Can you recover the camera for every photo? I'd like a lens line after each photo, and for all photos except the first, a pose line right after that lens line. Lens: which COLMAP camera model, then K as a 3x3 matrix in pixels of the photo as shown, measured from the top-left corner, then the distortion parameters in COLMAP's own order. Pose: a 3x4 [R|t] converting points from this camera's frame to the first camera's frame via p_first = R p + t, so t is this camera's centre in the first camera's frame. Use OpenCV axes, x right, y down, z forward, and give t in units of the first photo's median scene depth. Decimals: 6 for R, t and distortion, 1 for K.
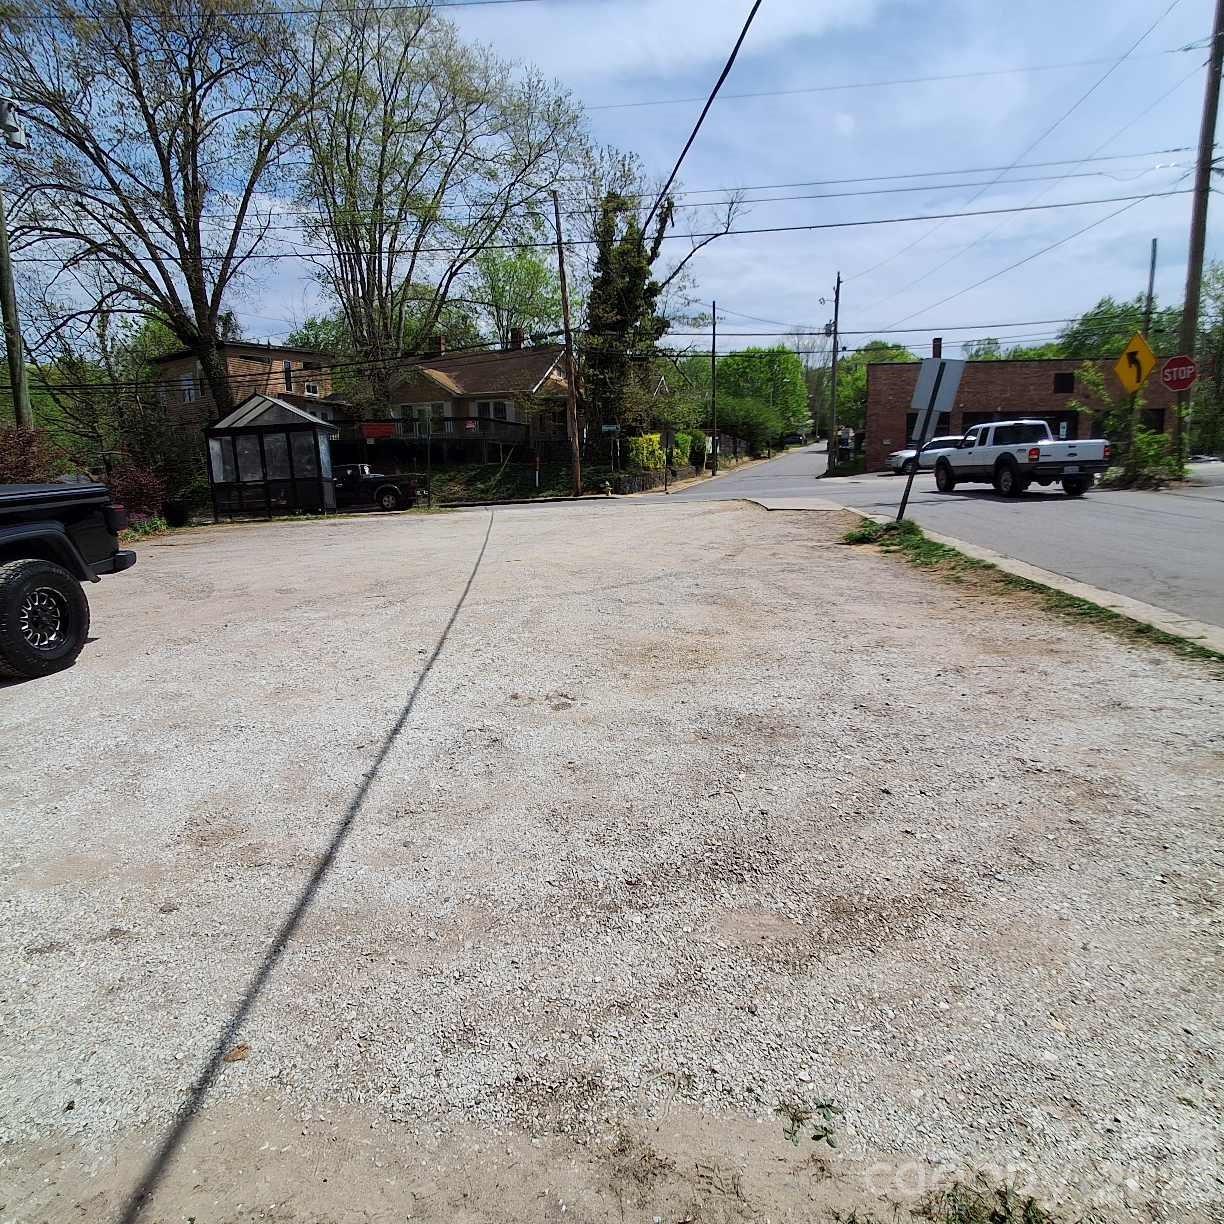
lens RADIAL K [[747.1, 0, 617.2], [0, 747.1, 613.3], [0, 0, 1]] dist [-0.000029, -0.008795]
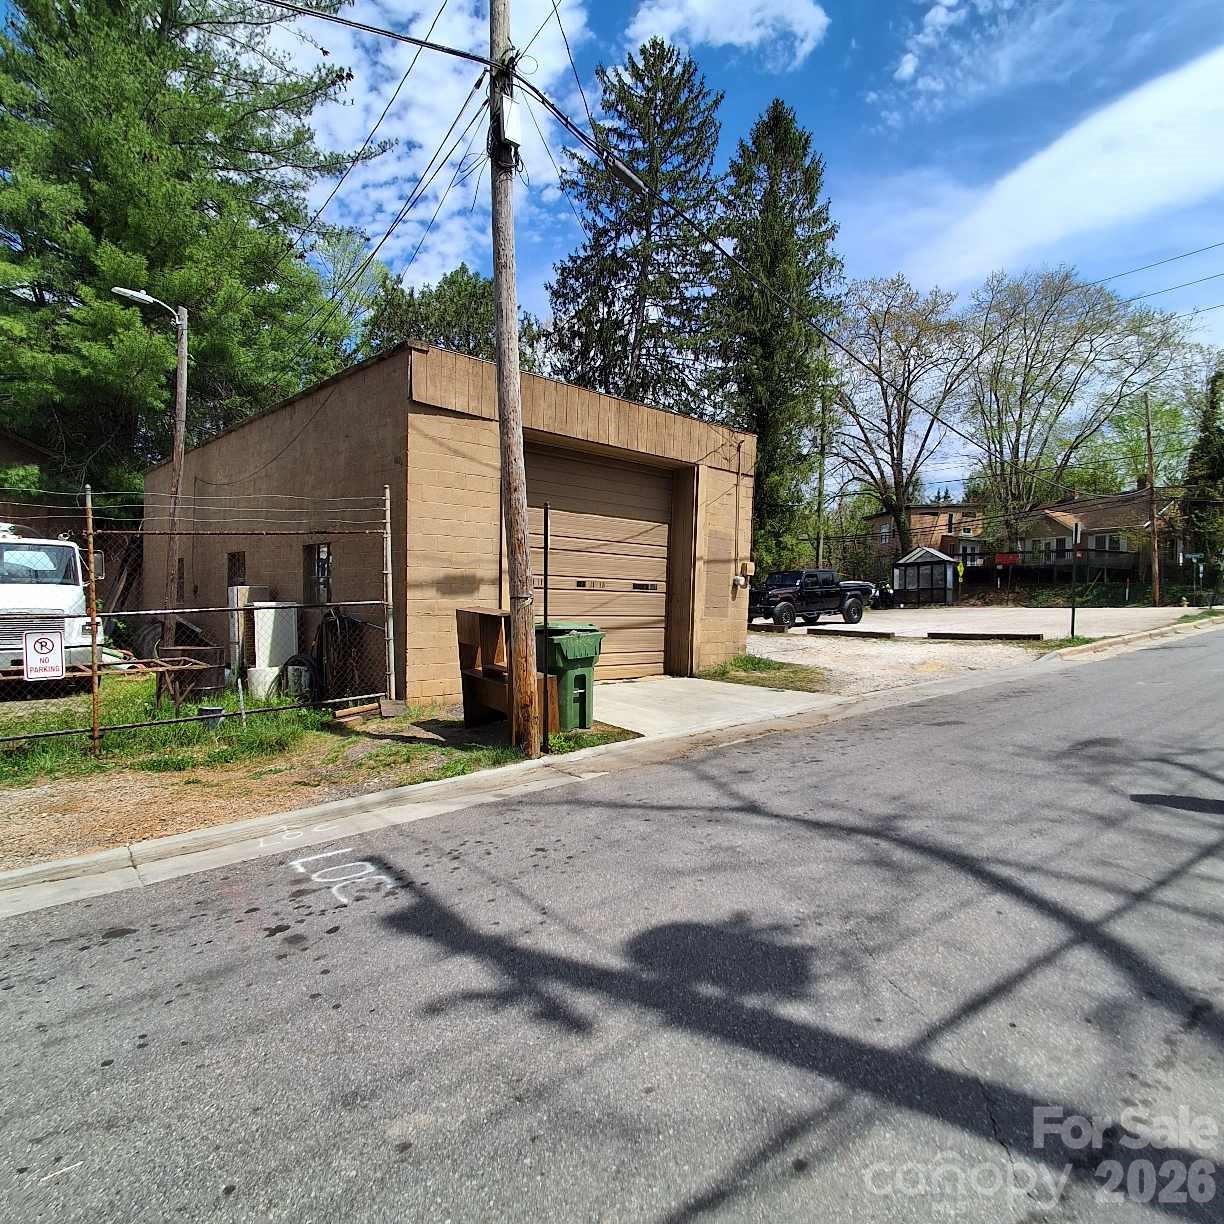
lens RADIAL K [[743.0, 0, 613.6], [0, 743.0, 615.9], [0, 0, 1]] dist [-0.008006, -0.004427]
pose [[0.661495, 0.042927, -0.748720, 0.245636], [-0.158802, 0.983739, -0.083900, 0.097587], [0.732943, 0.174398, 0.657556, -0.456747]]
